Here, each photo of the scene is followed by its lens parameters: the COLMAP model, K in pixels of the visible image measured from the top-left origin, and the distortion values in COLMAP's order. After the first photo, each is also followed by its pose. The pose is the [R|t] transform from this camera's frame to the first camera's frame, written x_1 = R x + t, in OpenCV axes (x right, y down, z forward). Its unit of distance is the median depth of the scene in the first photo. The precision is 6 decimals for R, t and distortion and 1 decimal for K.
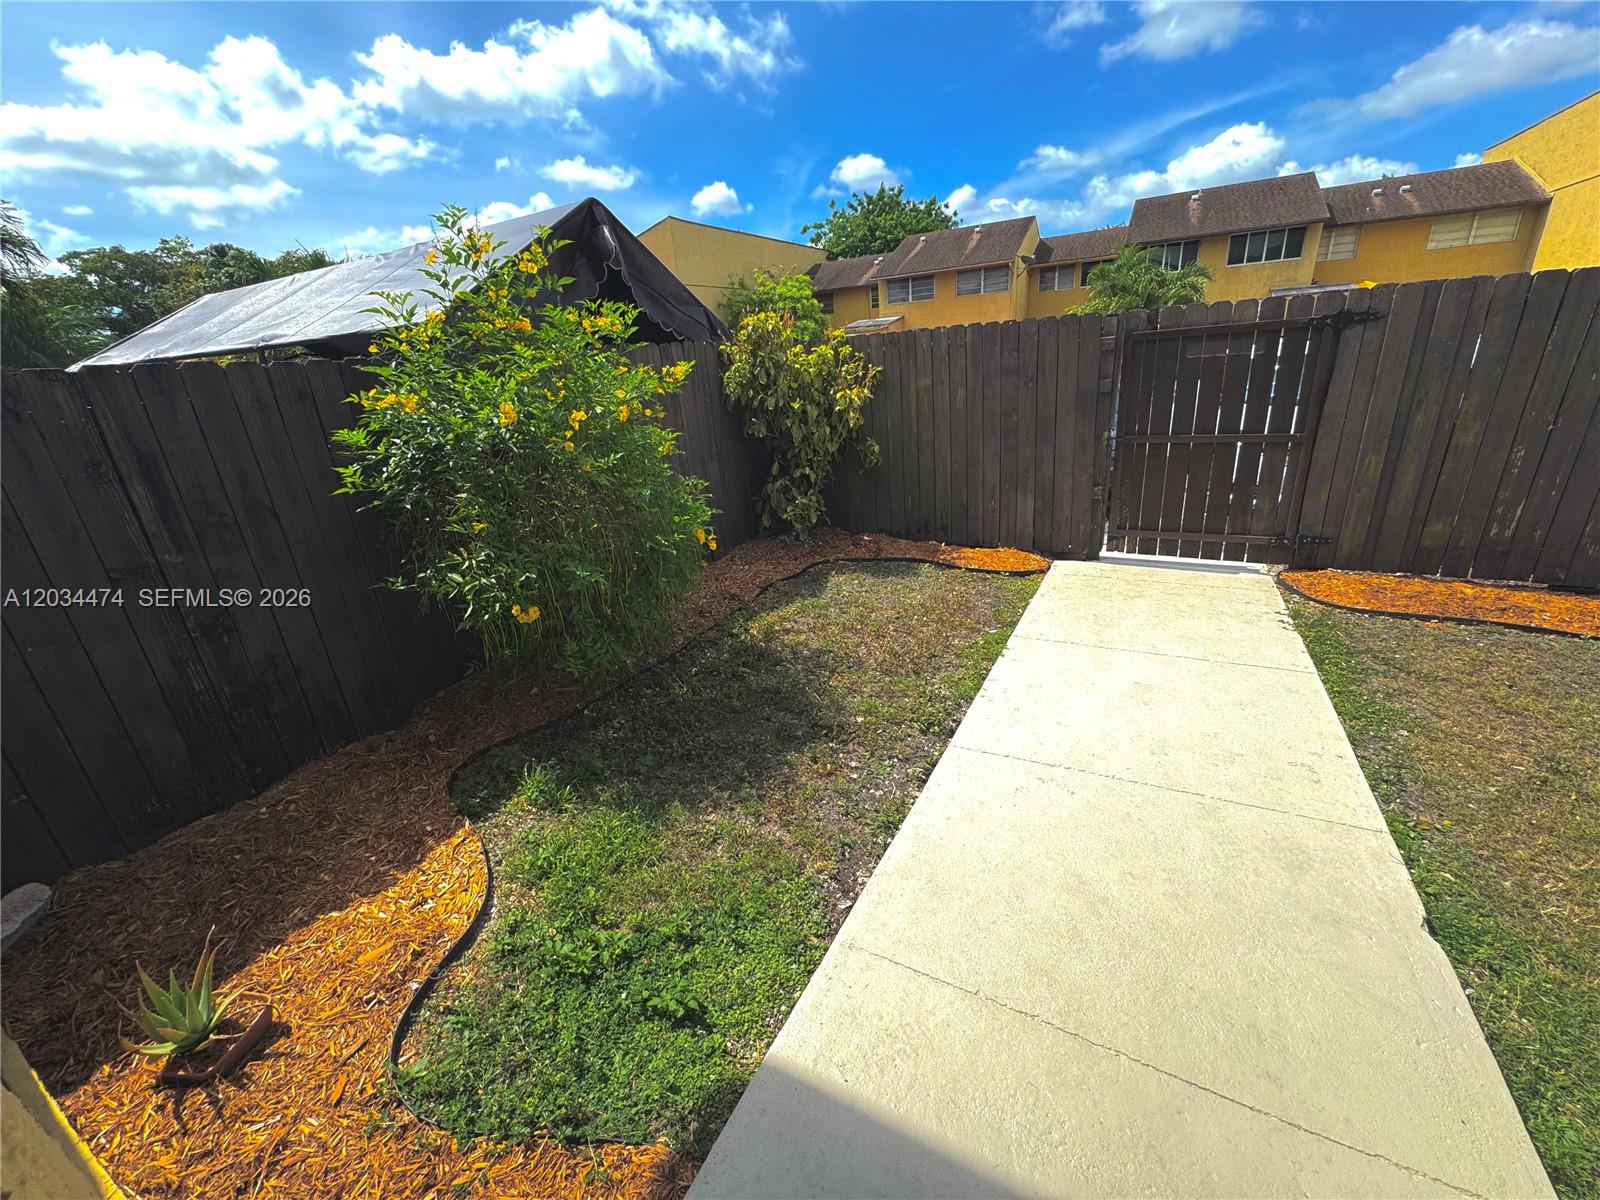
lens RADIAL K [[644.0, 0, 810.0], [0, 644.0, 600.3], [0, 0, 1]] dist [-0.002403, -0.000235]
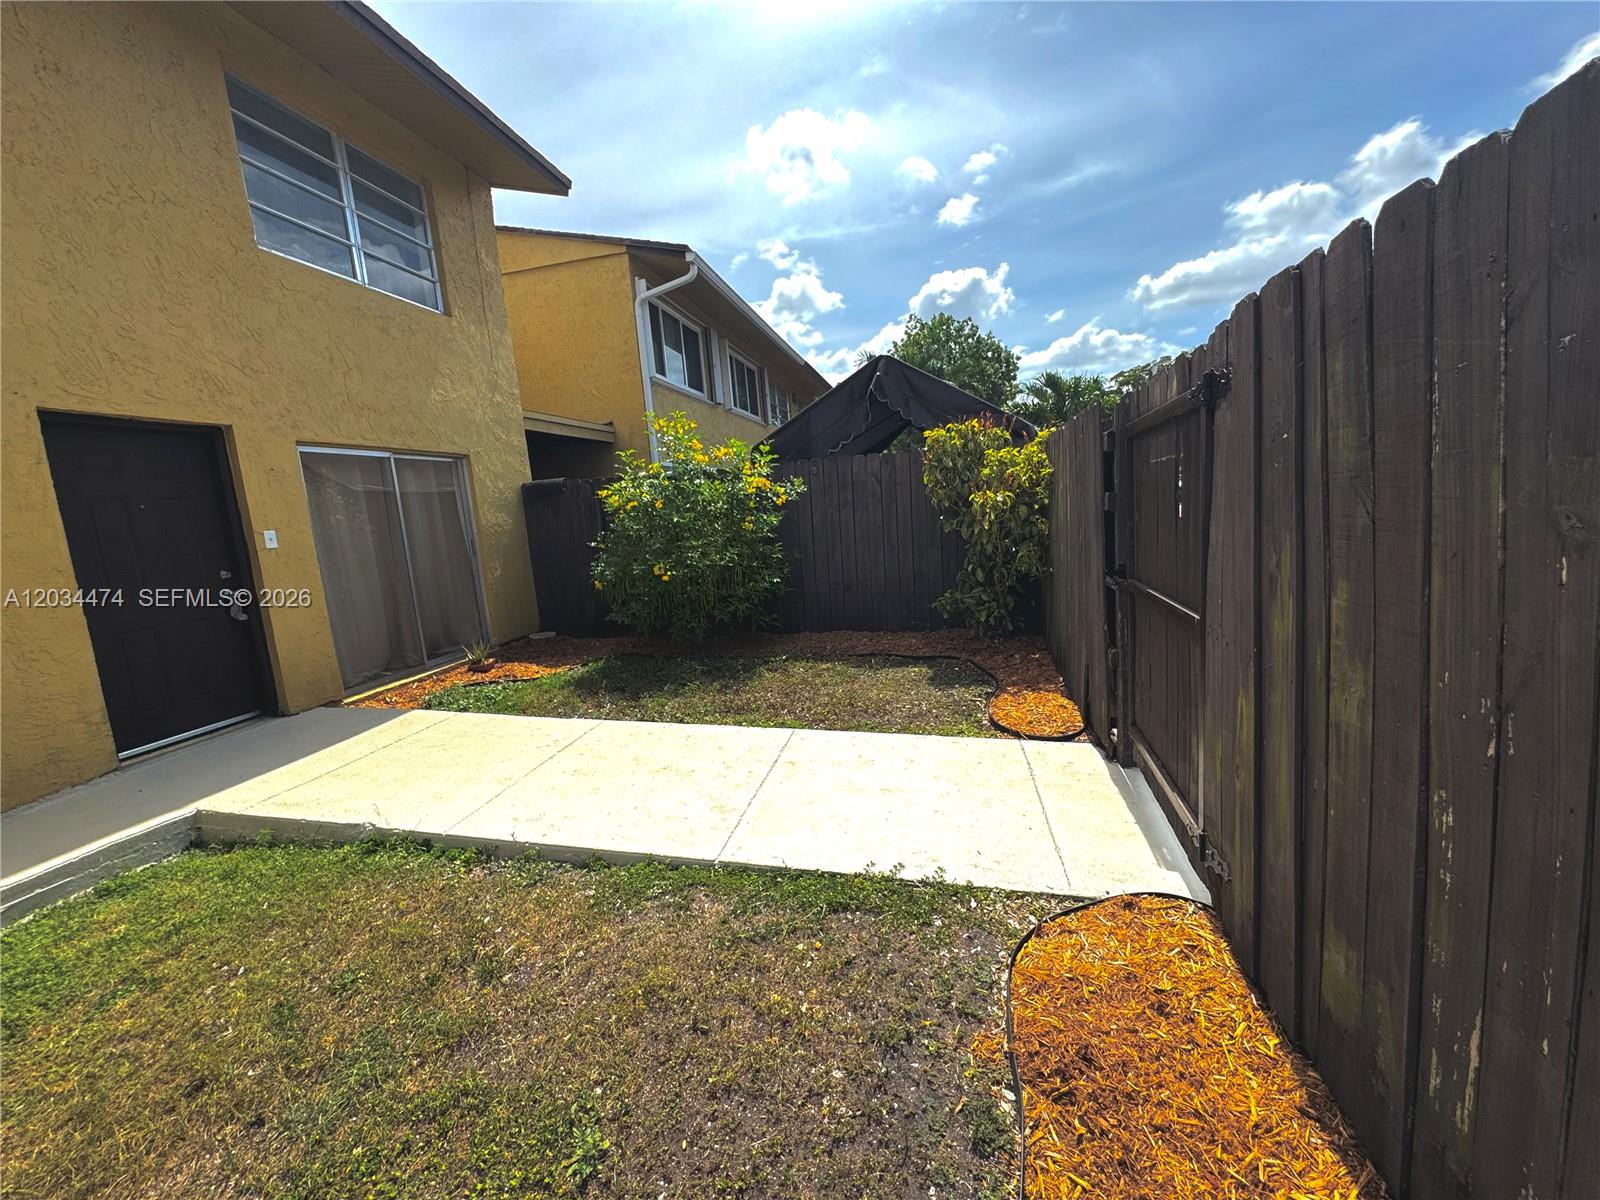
lens RADIAL K [[644.0, 0, 800.8], [0, 644.0, 593.7], [0, 0, 1]] dist [-0.002403, -0.000235]
pose [[0.241742, 0.175257, -0.954383, 0.934215], [-0.279043, 0.954564, 0.104609, -0.200278], [0.929353, 0.241025, 0.279662, 0.471214]]
